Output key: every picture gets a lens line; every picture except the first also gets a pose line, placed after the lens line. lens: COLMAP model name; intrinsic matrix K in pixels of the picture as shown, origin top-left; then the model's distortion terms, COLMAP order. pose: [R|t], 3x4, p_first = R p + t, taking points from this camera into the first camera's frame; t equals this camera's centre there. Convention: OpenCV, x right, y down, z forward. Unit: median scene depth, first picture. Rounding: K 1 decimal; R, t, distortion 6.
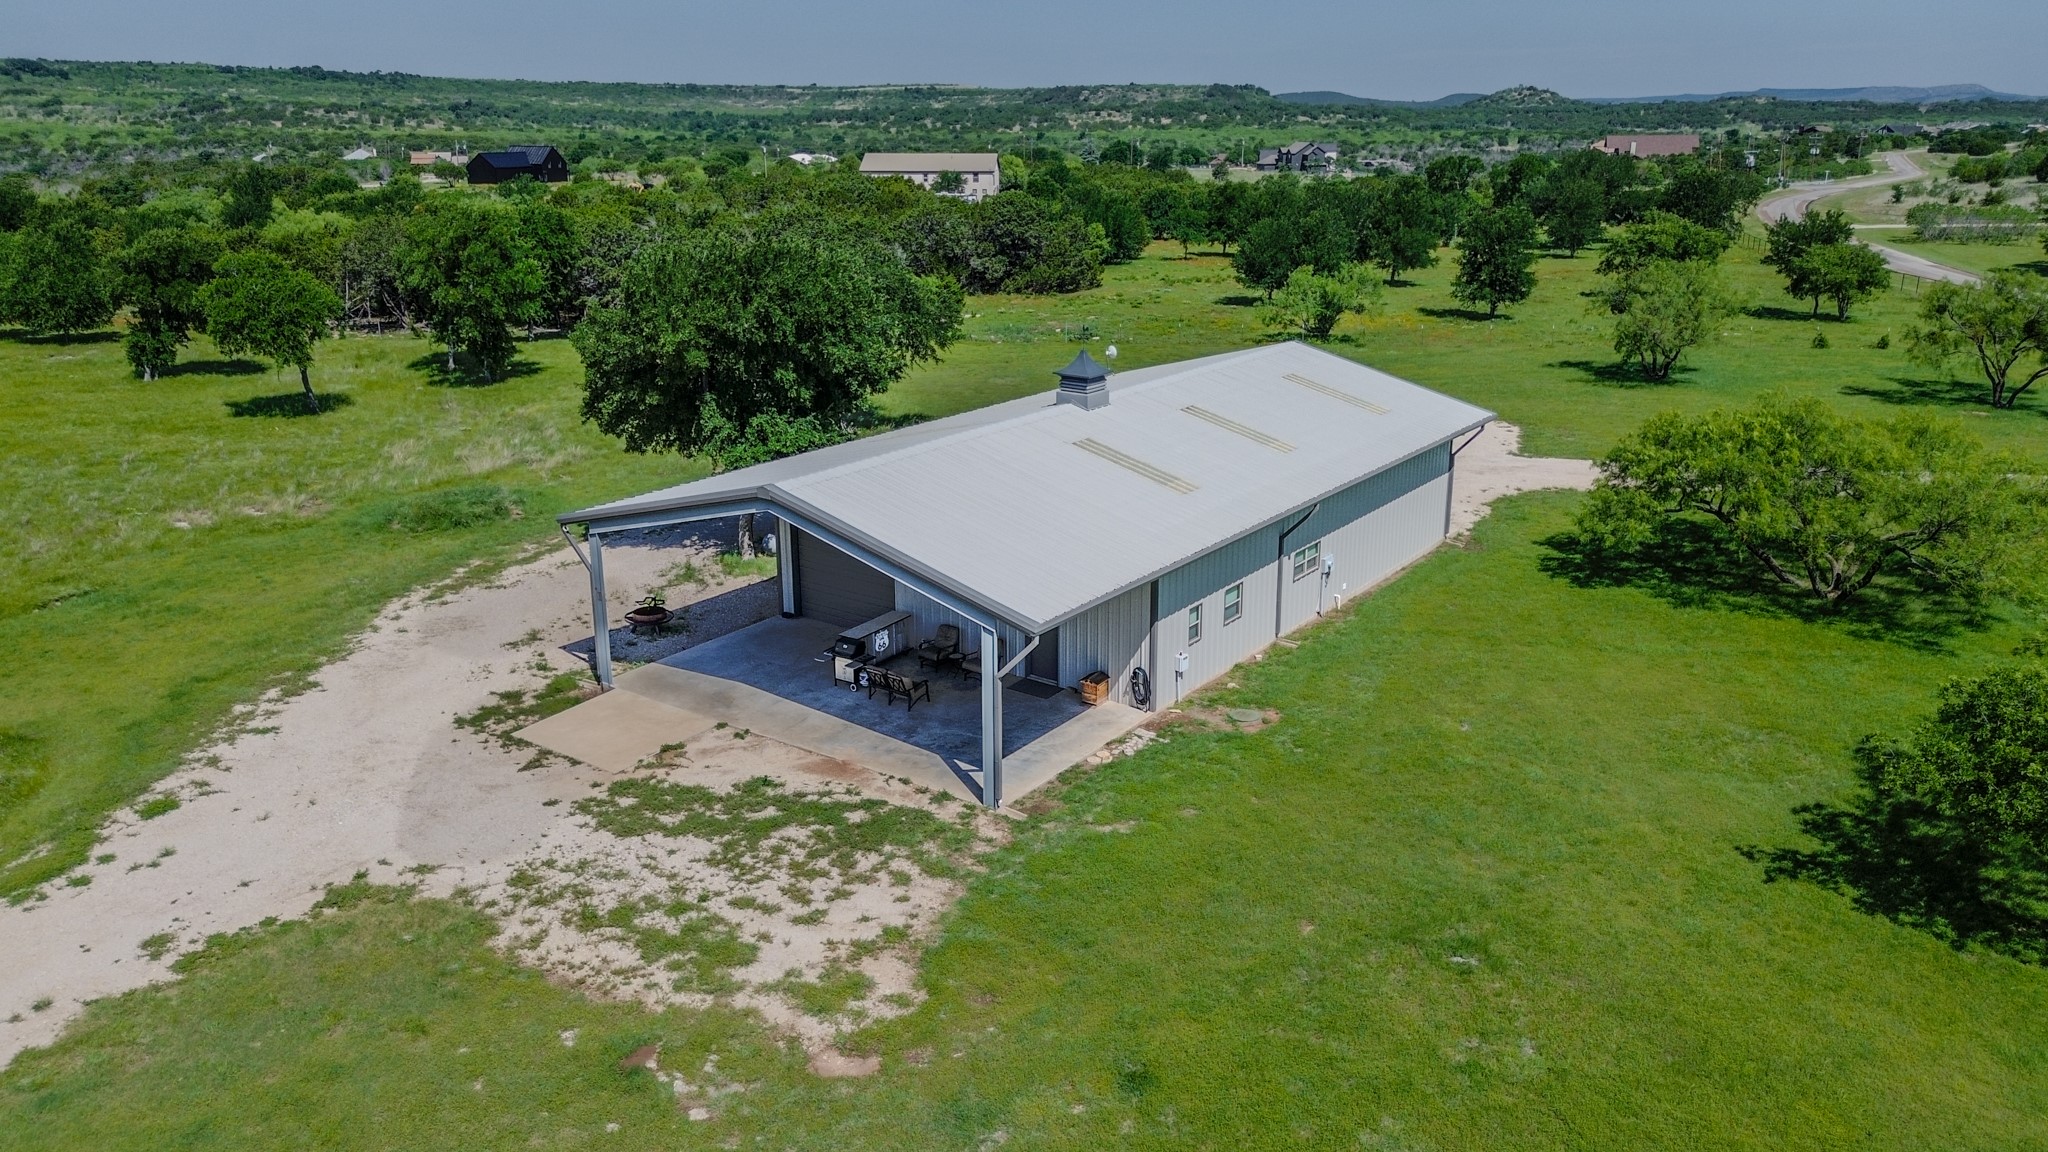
lens RADIAL K [[1480.3, 0, 1039.5], [0, 1480.3, 556.2], [0, 0, 1]] dist [0.057226, -0.046160]
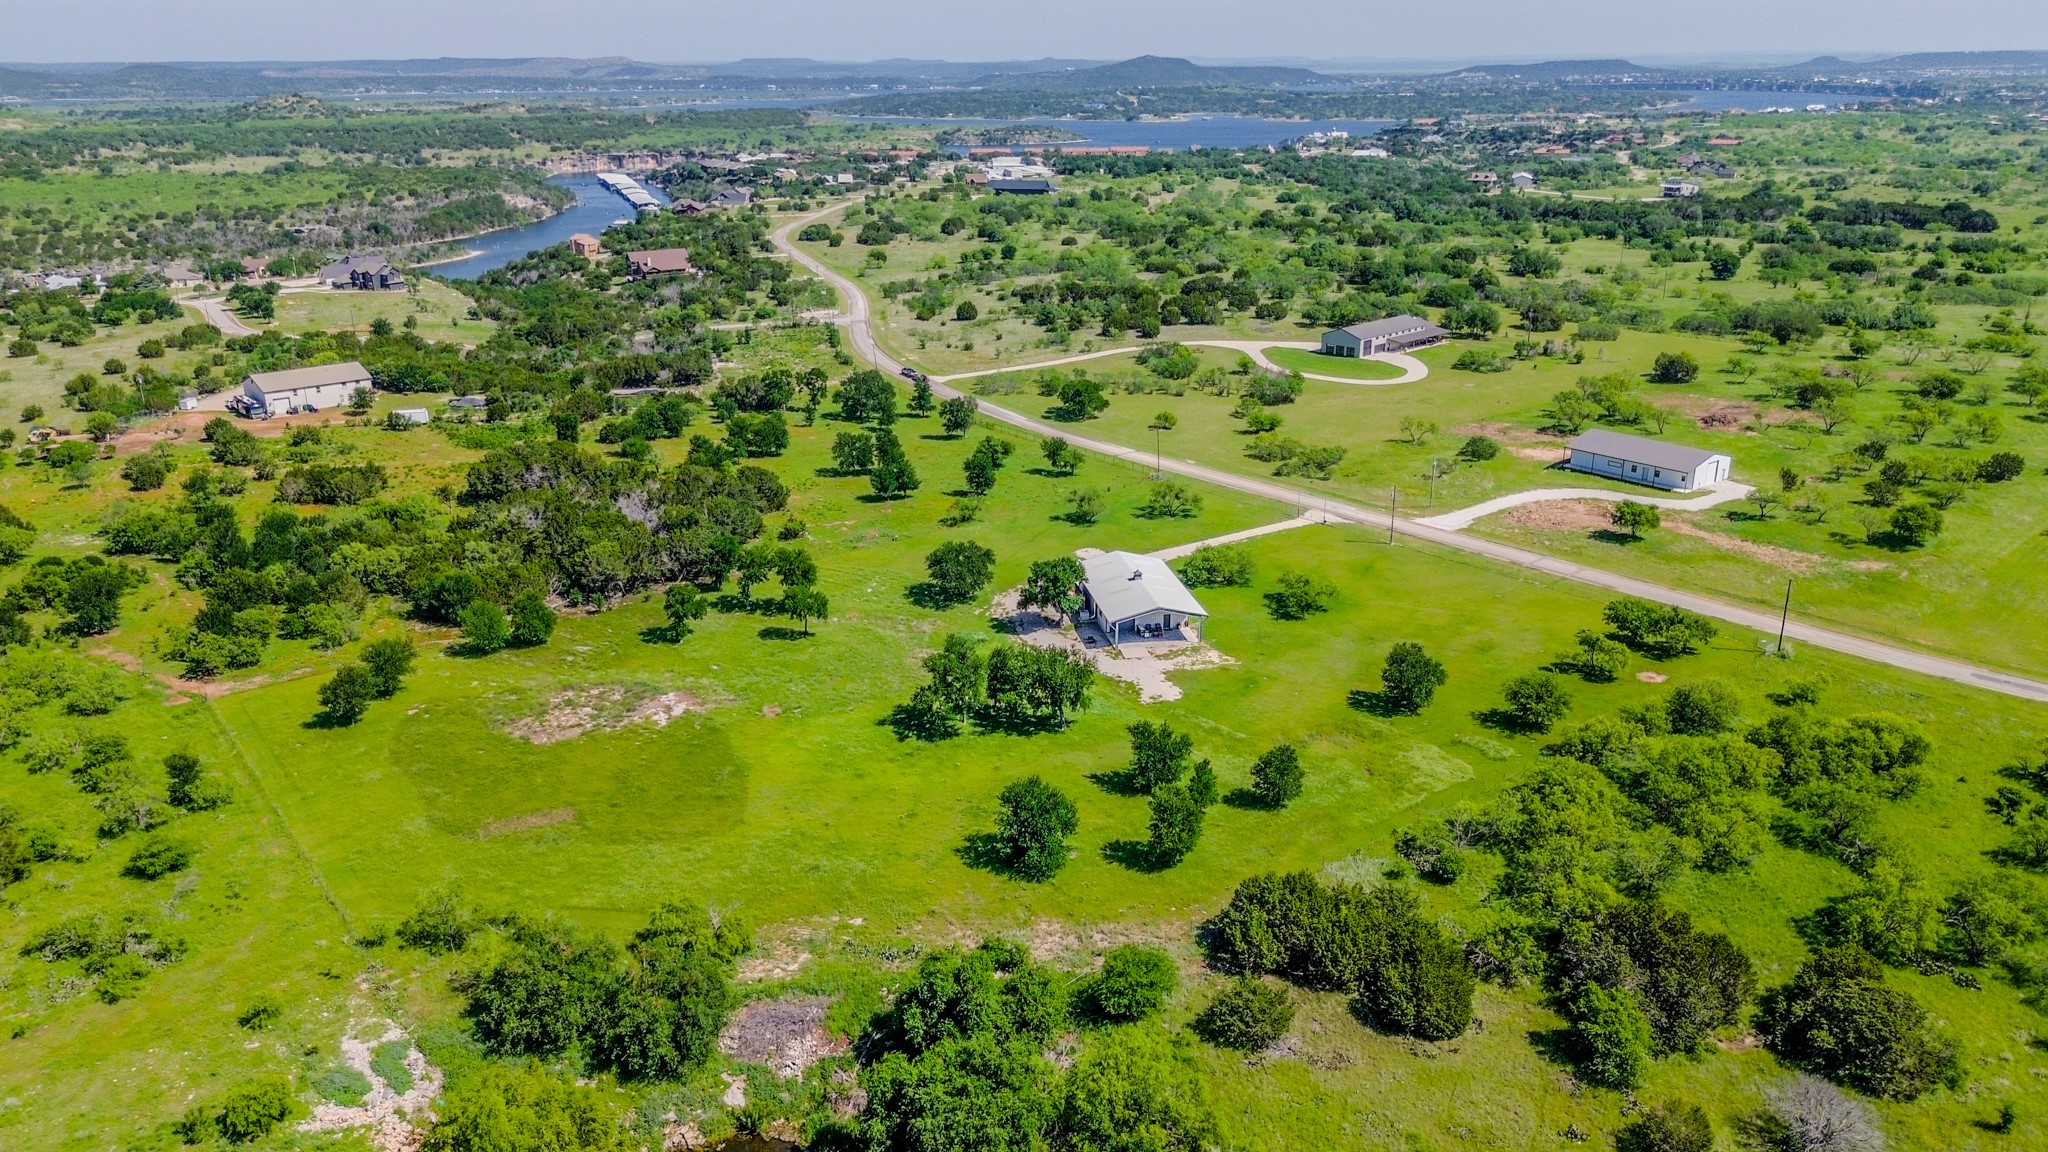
lens RADIAL K [[1459.8, 0, 1030.8], [0, 1459.8, 574.2], [0, 0, 1]] dist [0.065370, -0.060295]
pose [[0.696644, -0.238375, 0.676657, -4.070970], [0.210179, 0.969614, 0.125191, -0.923077], [-0.685939, 0.055005, 0.725577, -2.730526]]
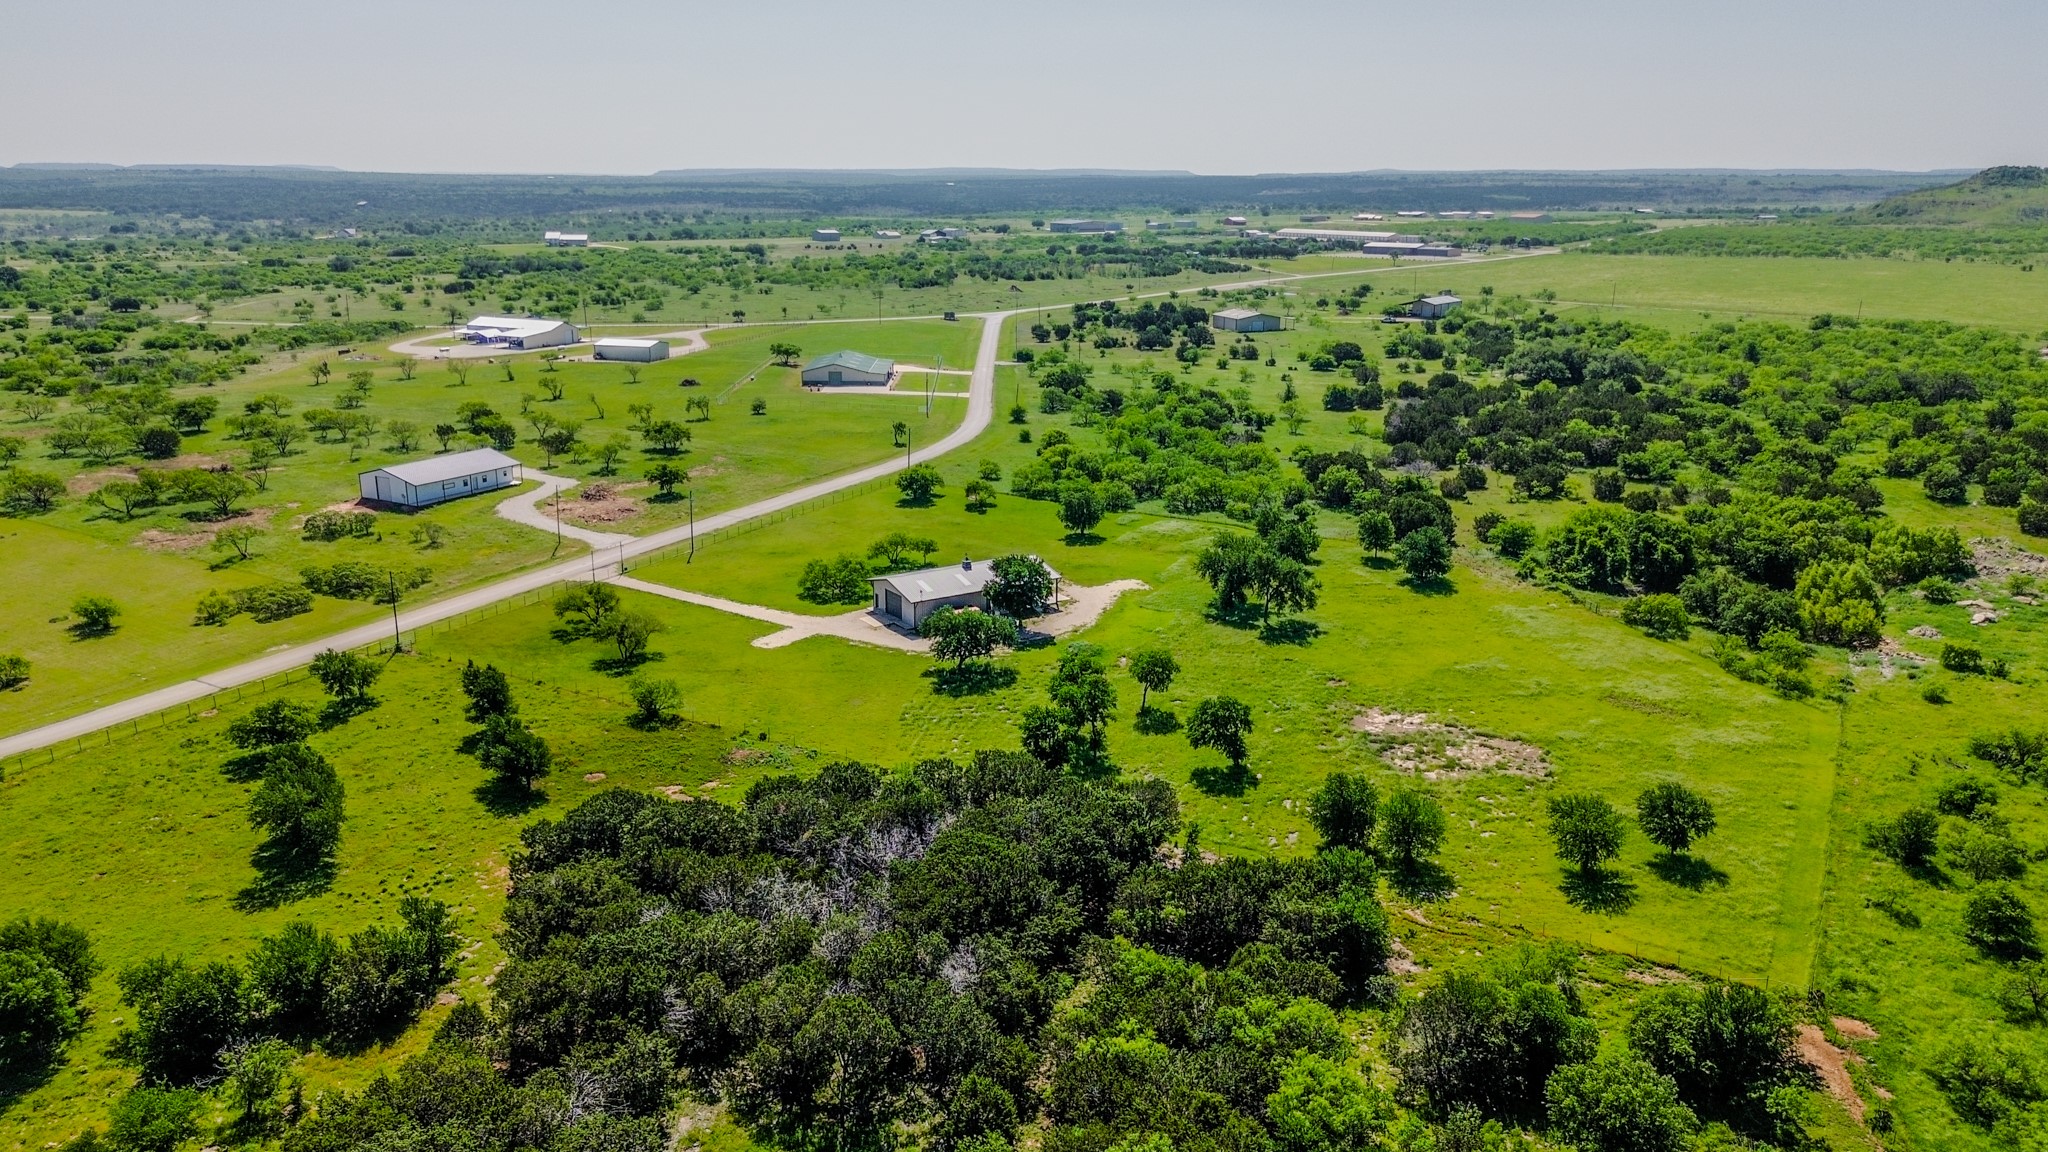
lens RADIAL K [[1459.8, 0, 1030.8], [0, 1459.8, 574.2], [0, 0, 1]] dist [0.065370, -0.060295]
pose [[-0.933972, -0.096541, 0.344058, -2.153607], [0.104018, 0.847676, 0.520217, -2.998652], [-0.341872, 0.521656, -0.781664, 5.436739]]
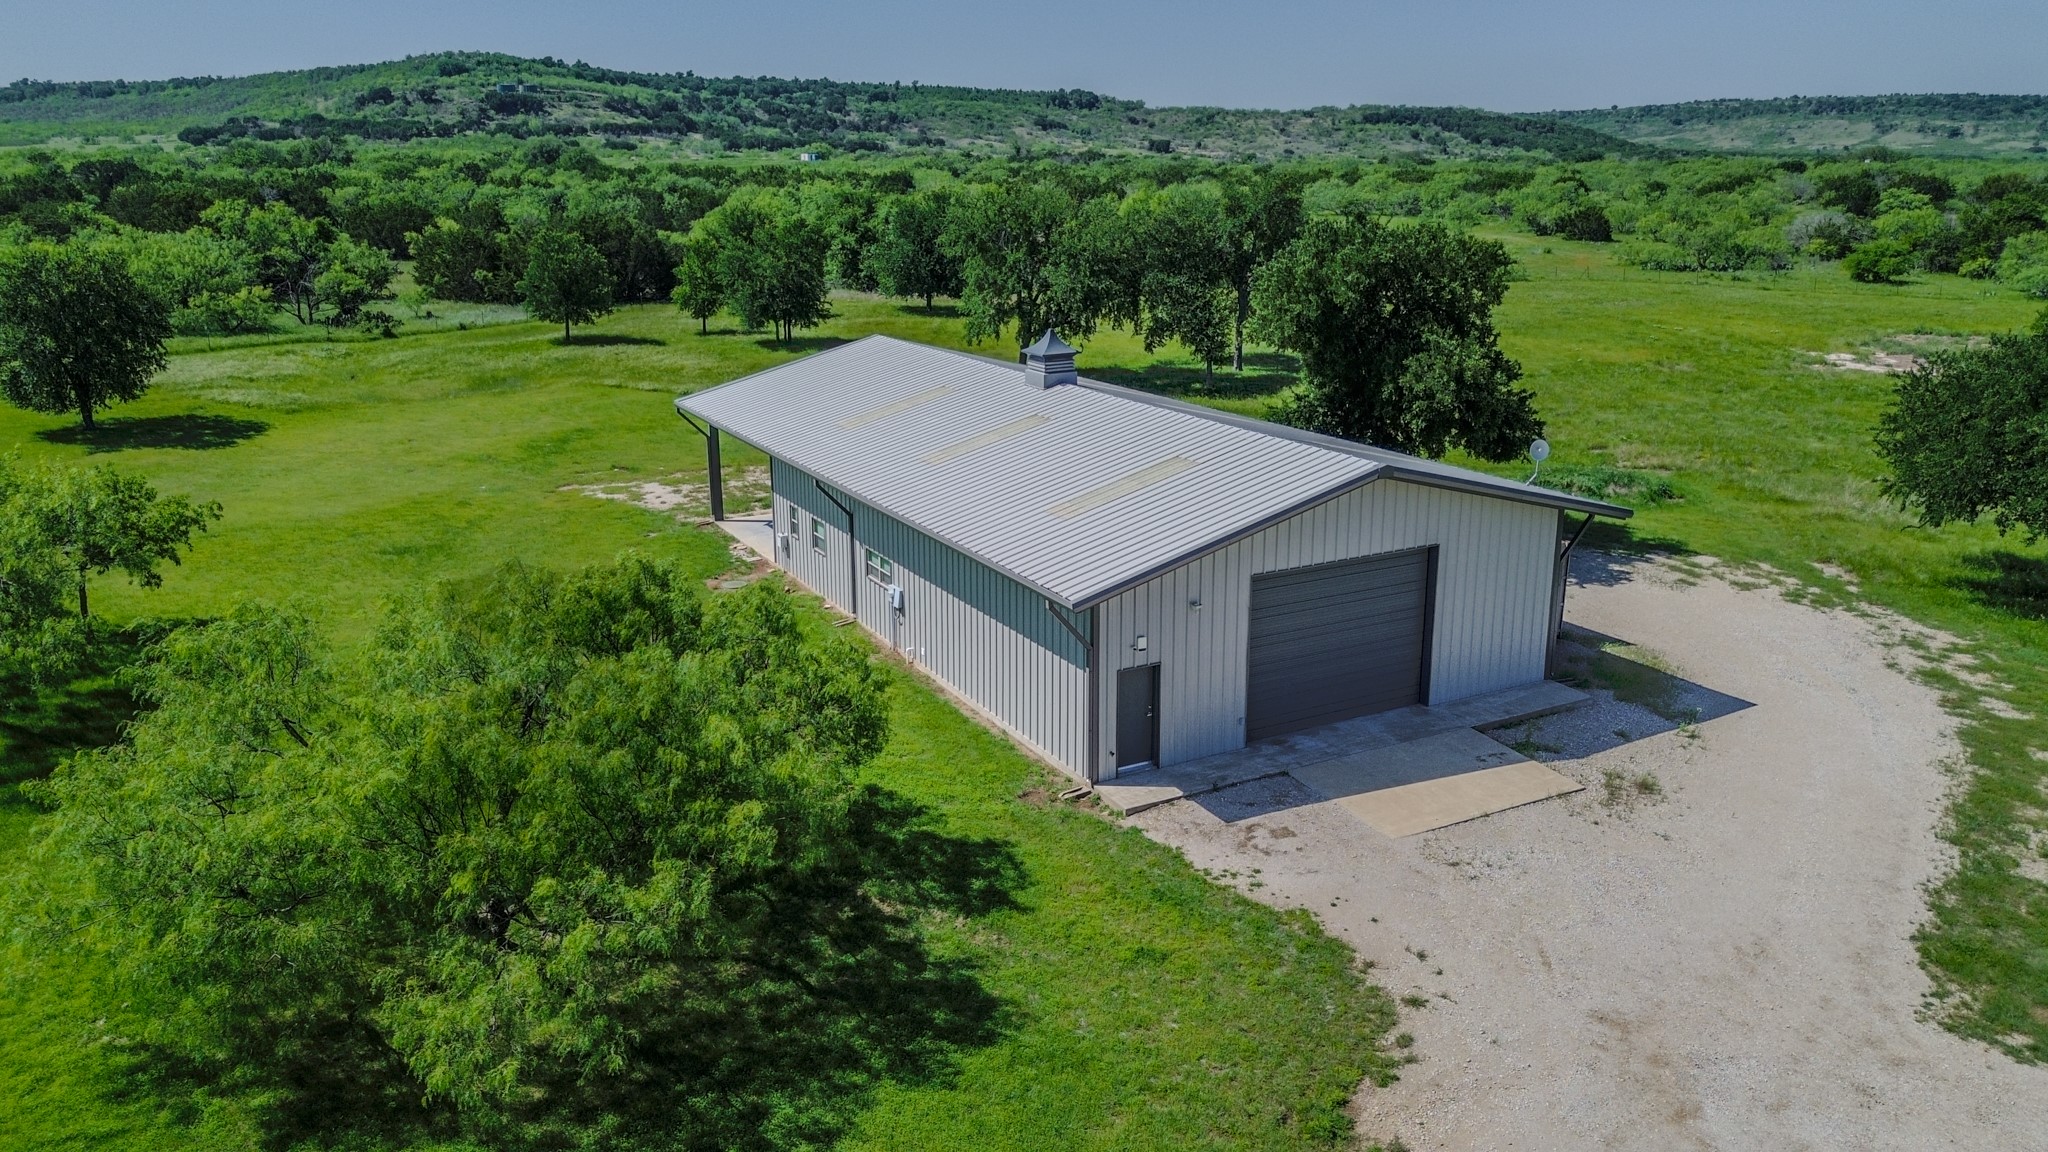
lens RADIAL K [[1462.0, 0, 1013.9], [0, 1462.0, 505.1], [0, 0, 1]] dist [0.055364, -0.055550]
pose [[-0.434916, 0.205050, -0.876814, 0.993559], [-0.258864, 0.904155, 0.339844, -0.385280], [0.862460, 0.374779, -0.340151, 1.449546]]
